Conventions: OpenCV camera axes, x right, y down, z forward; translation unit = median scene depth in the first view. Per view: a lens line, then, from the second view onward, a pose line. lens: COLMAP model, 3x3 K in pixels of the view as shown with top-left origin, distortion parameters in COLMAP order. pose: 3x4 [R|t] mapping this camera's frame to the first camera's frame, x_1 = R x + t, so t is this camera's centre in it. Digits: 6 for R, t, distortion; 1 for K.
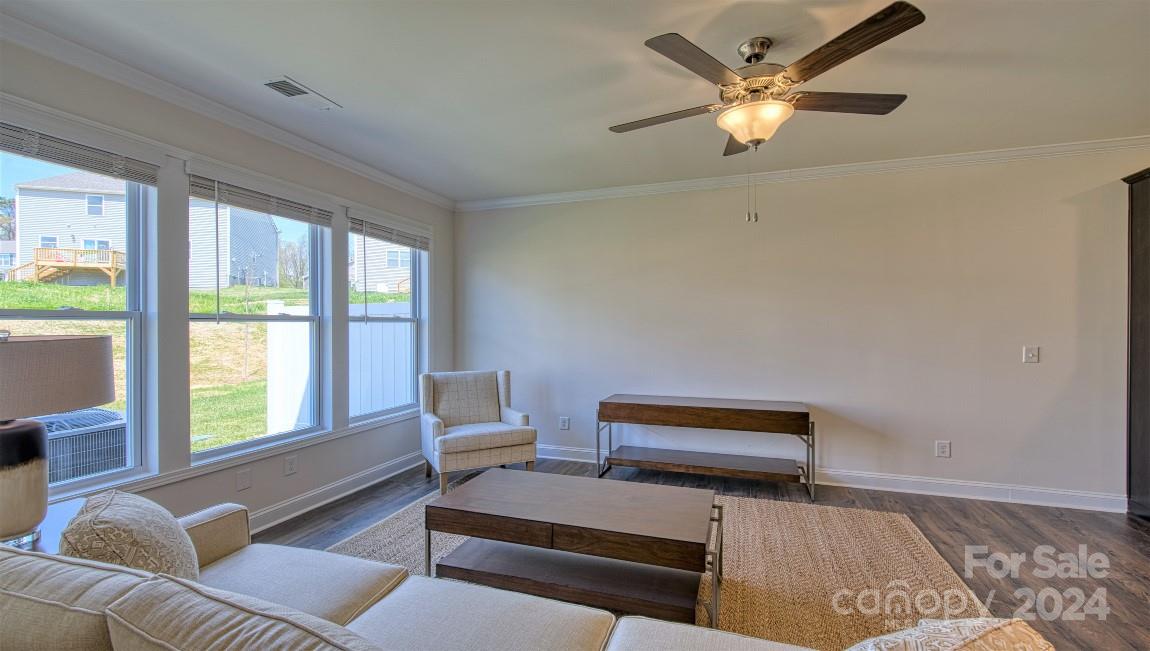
lens RADIAL K [[495.3, 0, 577.9], [0, 495.3, 329.1], [0, 0, 1]] dist [0.001164, 0.000248]
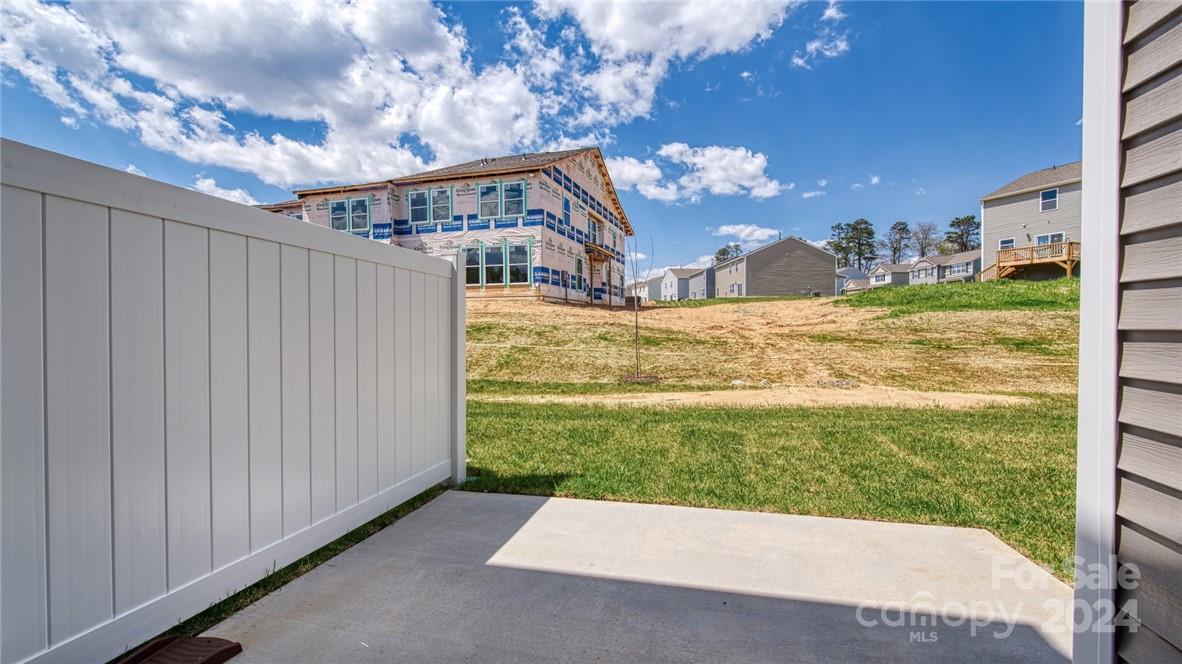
lens RADIAL K [[506.9, 0, 591.0], [0, 506.9, 332.0], [0, 0, 1]] dist [-0.000628, 0.000040]
pose [[0.096271, 0.007353, -0.995328, -0.414460], [-0.001258, 0.999973, 0.007266, 0.066871], [0.995354, 0.000552, 0.096278, -0.069654]]
